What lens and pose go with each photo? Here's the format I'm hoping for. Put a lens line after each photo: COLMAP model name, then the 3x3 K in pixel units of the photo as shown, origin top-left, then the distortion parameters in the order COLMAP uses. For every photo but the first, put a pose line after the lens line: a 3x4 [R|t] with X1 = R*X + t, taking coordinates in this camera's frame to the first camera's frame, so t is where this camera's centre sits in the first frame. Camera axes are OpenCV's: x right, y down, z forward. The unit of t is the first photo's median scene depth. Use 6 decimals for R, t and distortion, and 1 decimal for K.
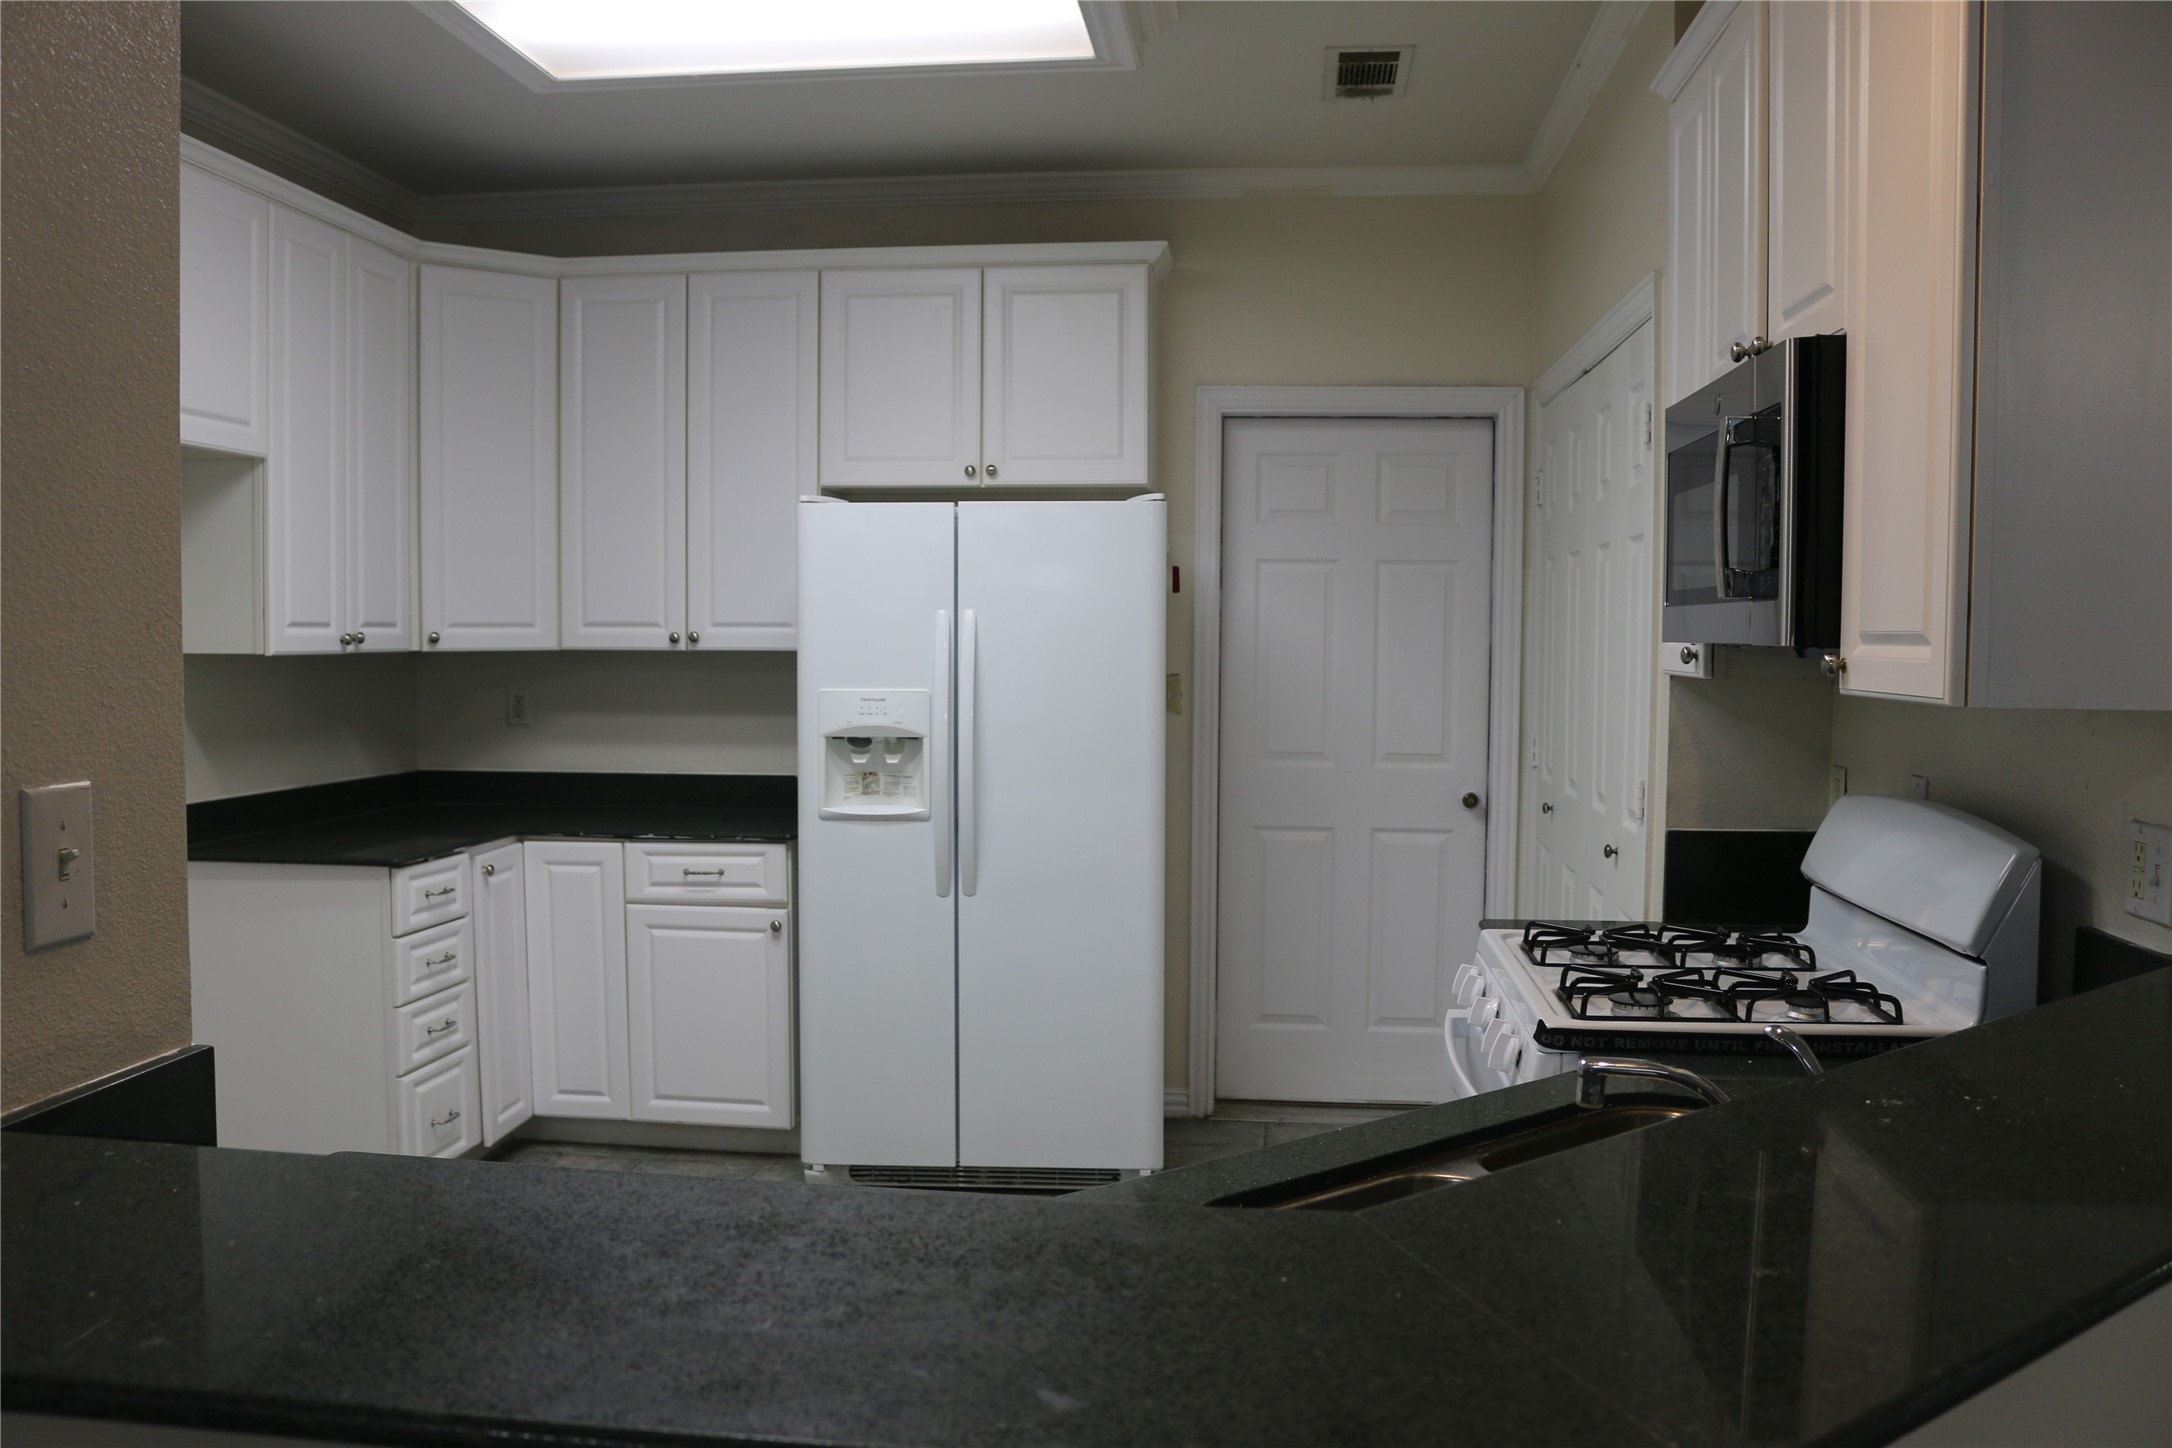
lens RADIAL K [[1794.6, 0, 1081.6], [0, 1794.6, 748.9], [0, 0, 1]] dist [-0.161599, 0.141198]
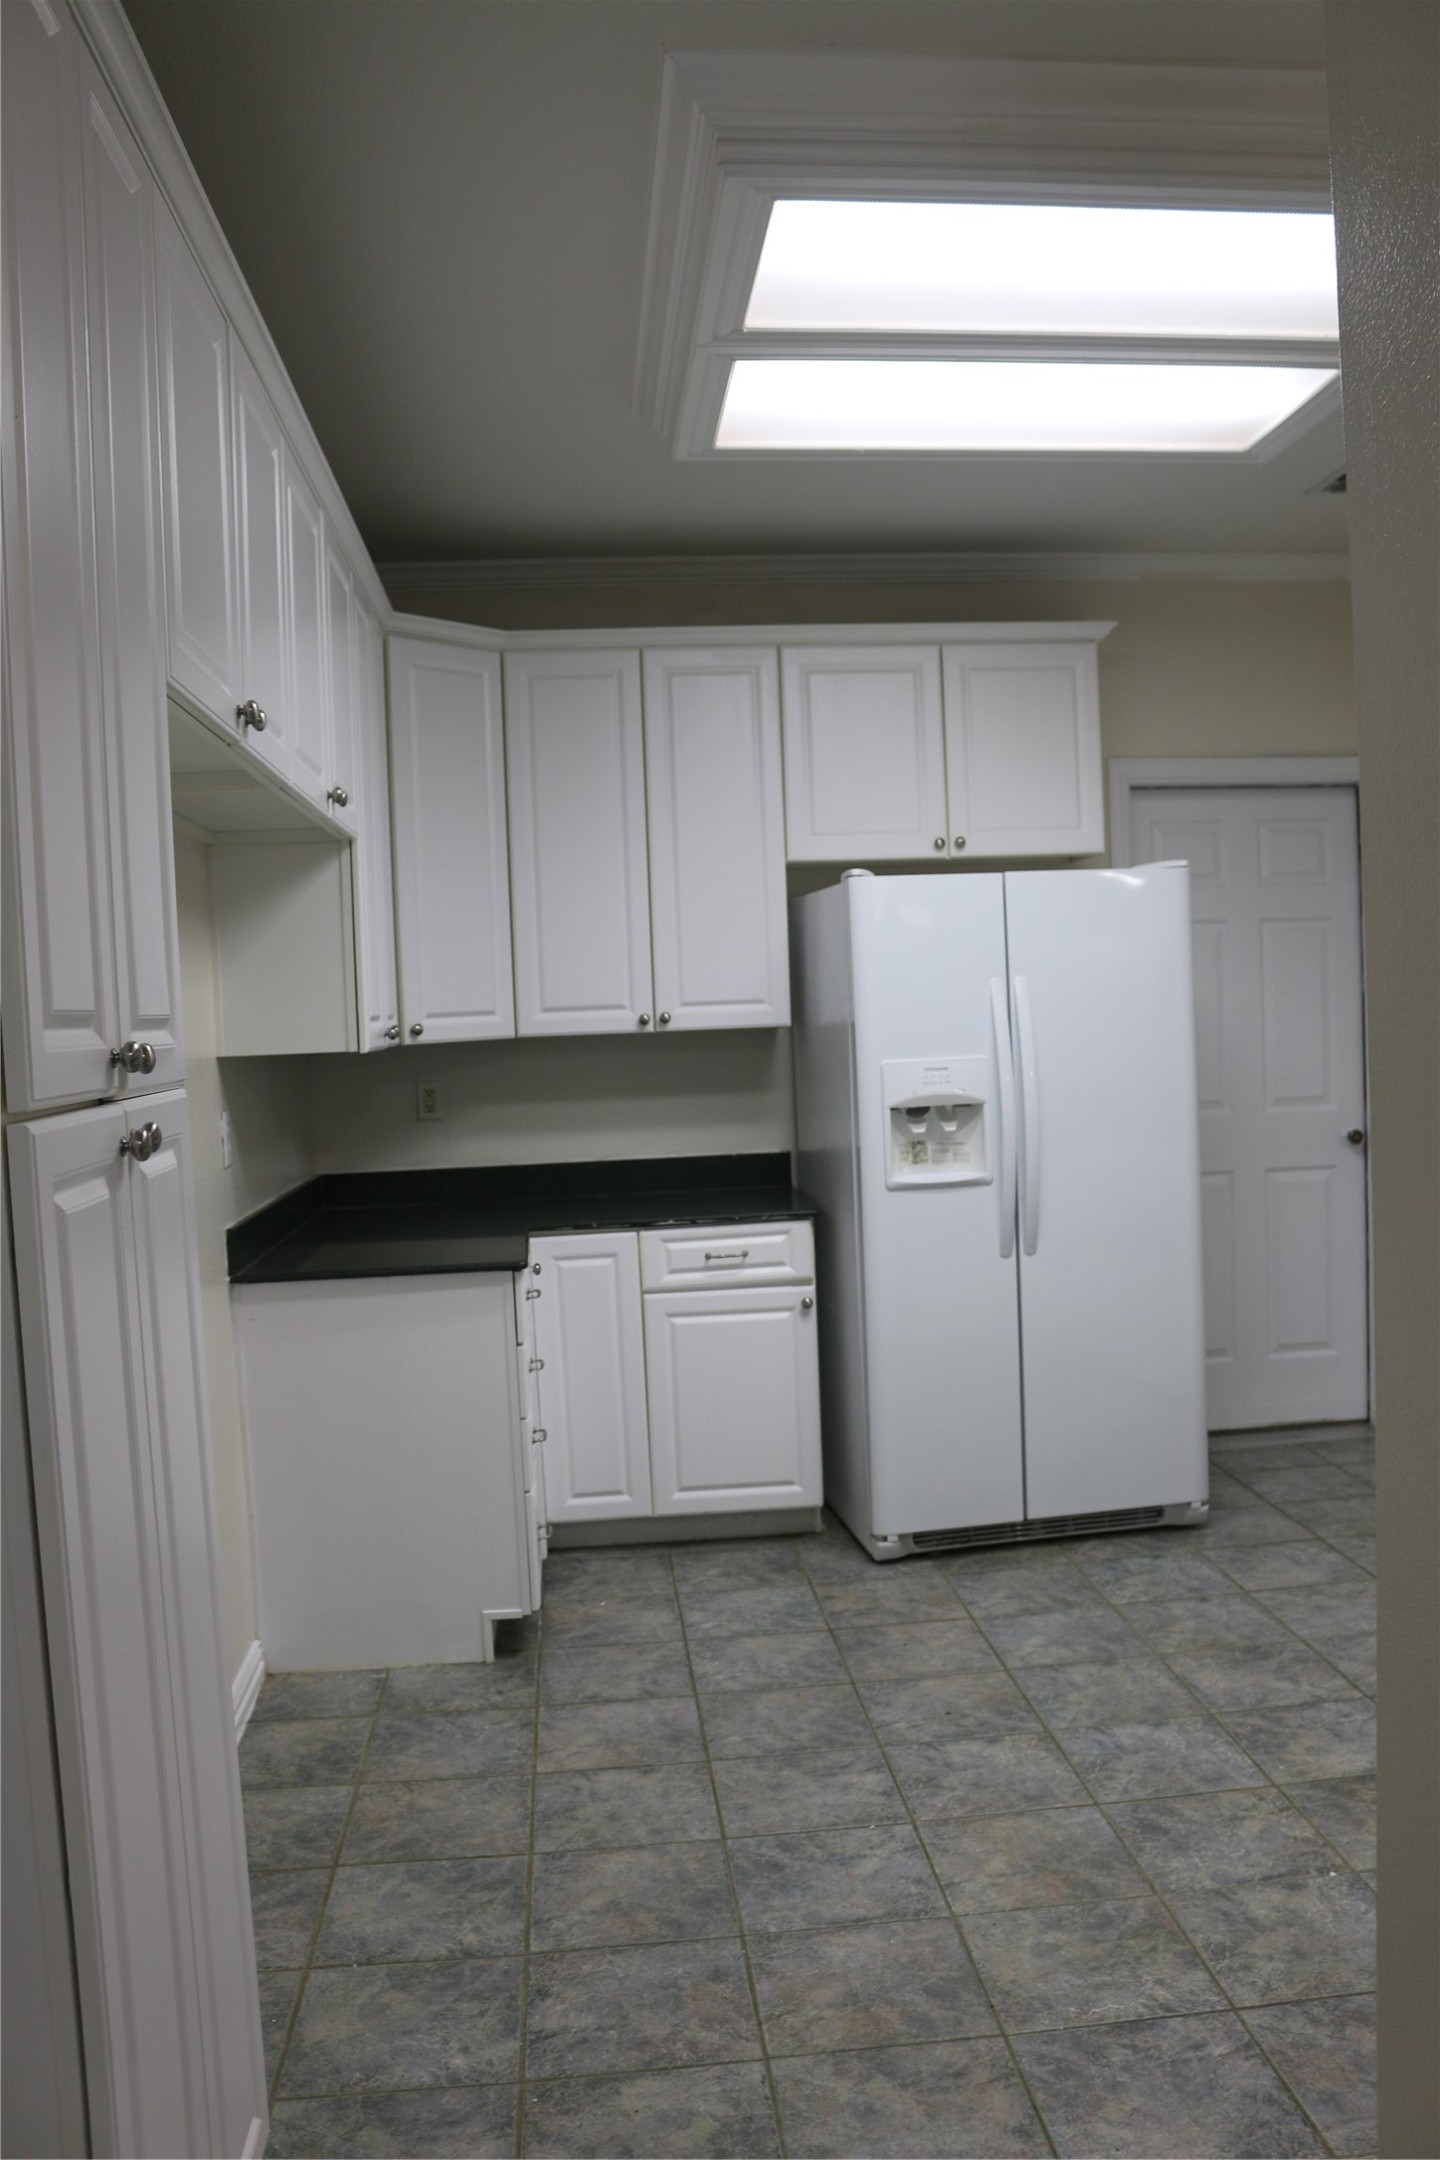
lens RADIAL K [[1784.7, 0, 732.3], [0, 1784.7, 1090.4], [0, 0, 1]] dist [-0.161599, 0.141198]
pose [[0.977415, -0.054849, 0.204089, -0.401751], [0.059229, 0.998125, -0.015413, -0.005973], [-0.202861, 0.027153, 0.978831, 0.034089]]
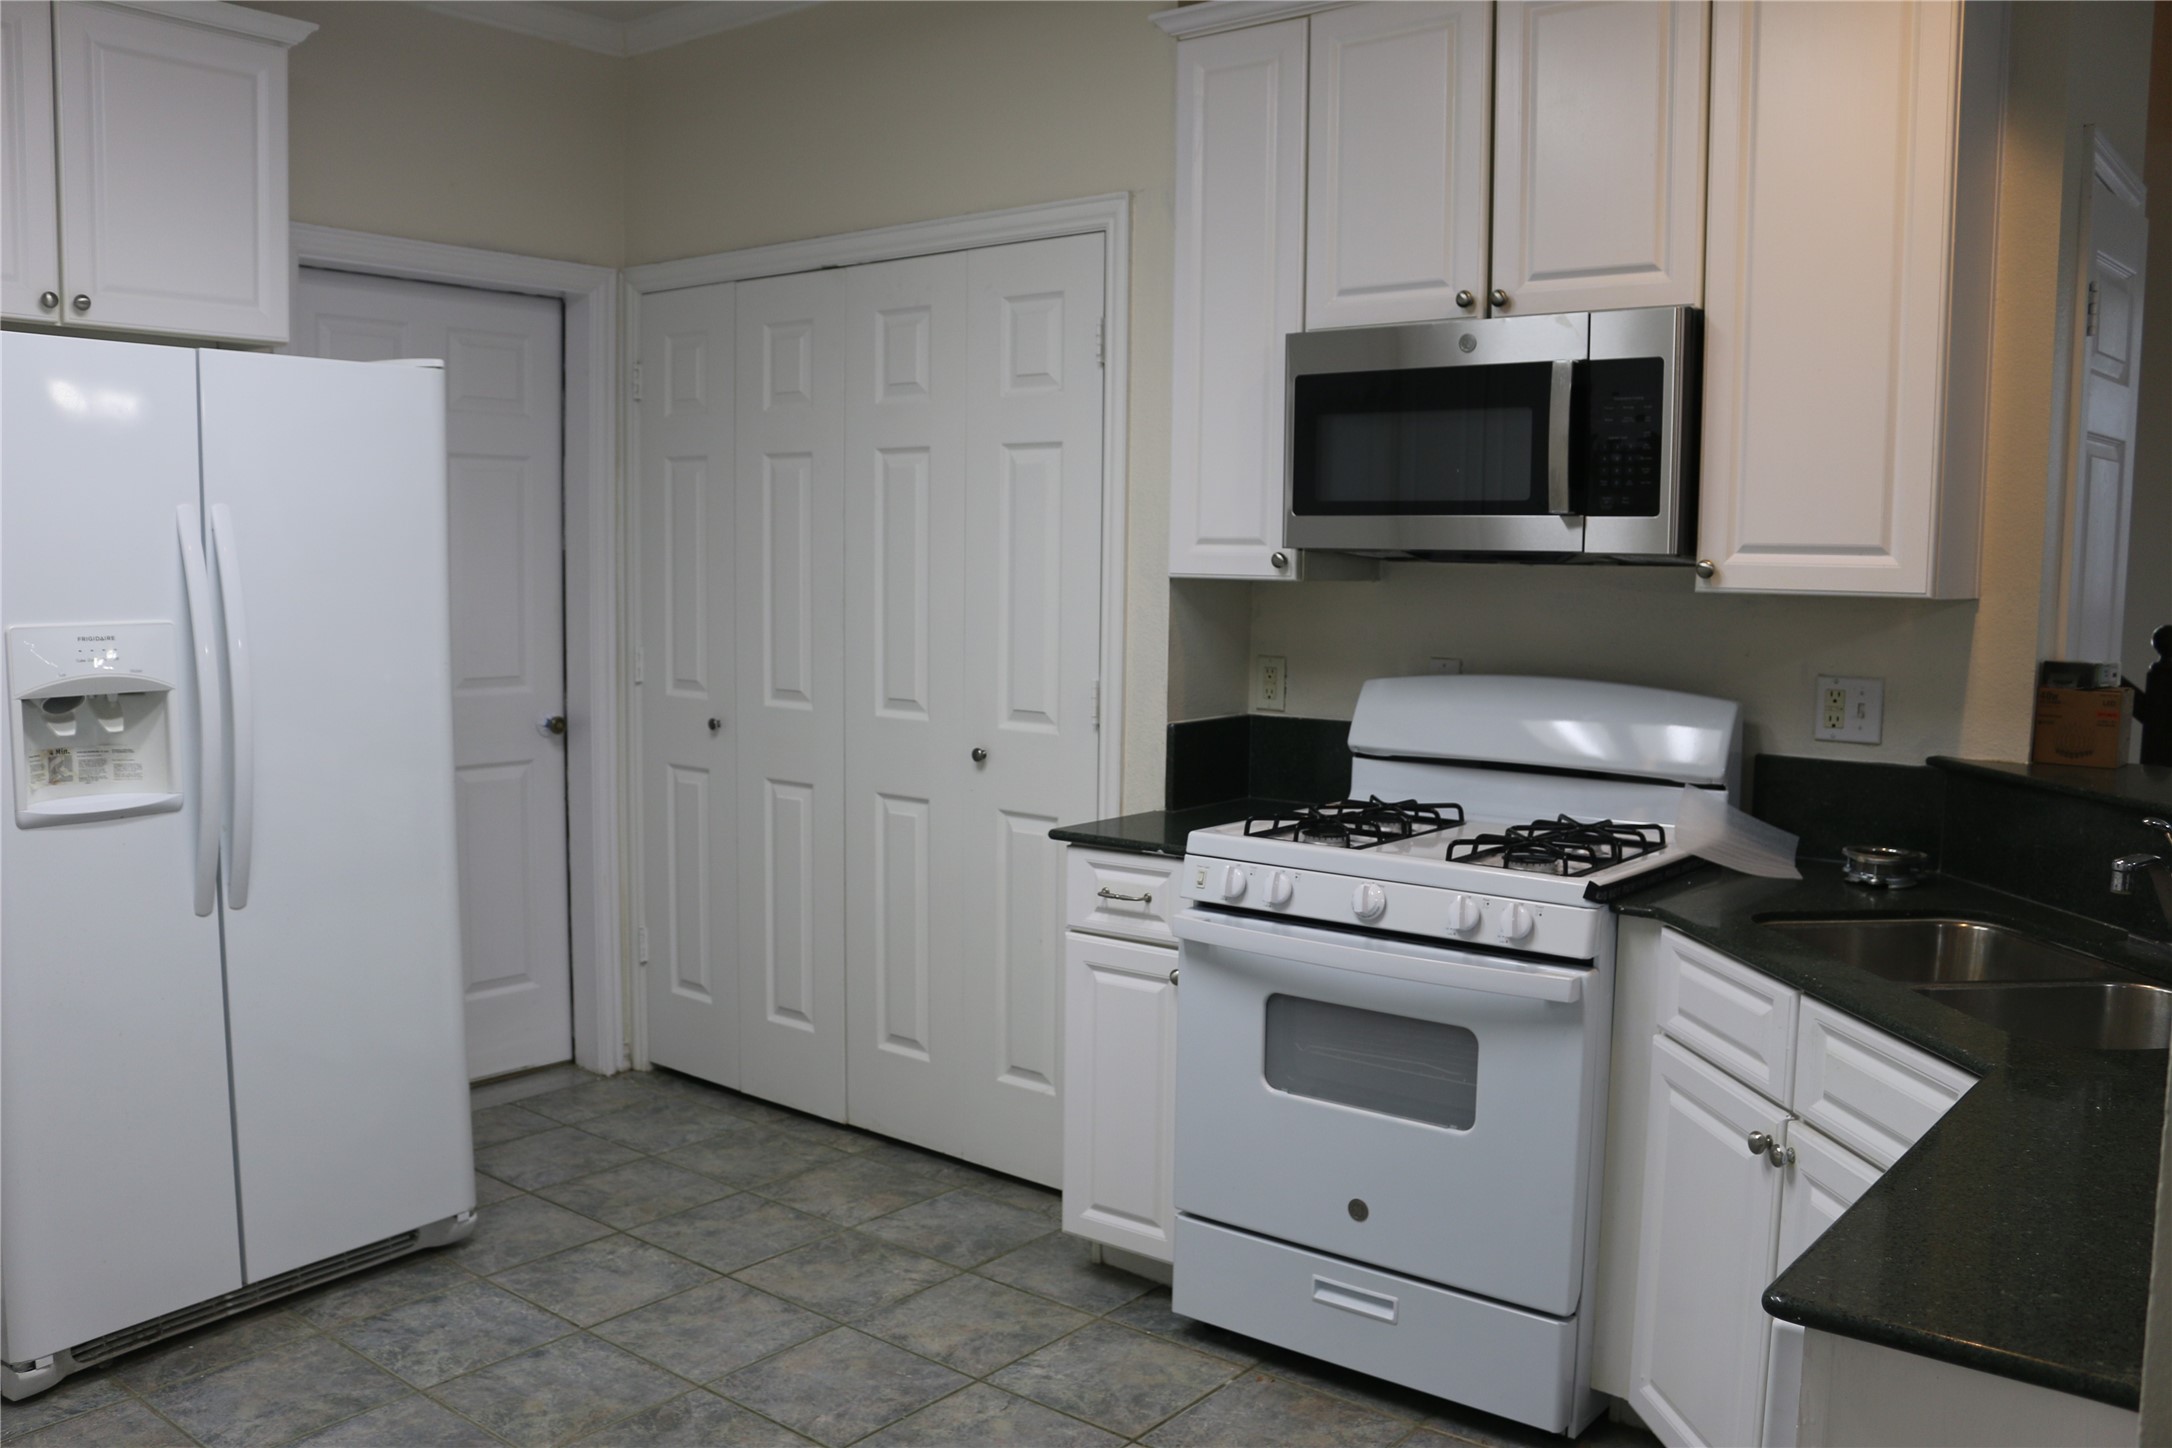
lens RADIAL K [[1794.6, 0, 1081.6], [0, 1794.6, 748.9], [0, 0, 1]] dist [-0.161599, 0.141198]
pose [[0.537240, -0.091000, 0.838506, -0.424365], [0.046980, 0.995848, 0.077975, -0.017884], [-0.842120, -0.002498, 0.539284, 0.320957]]
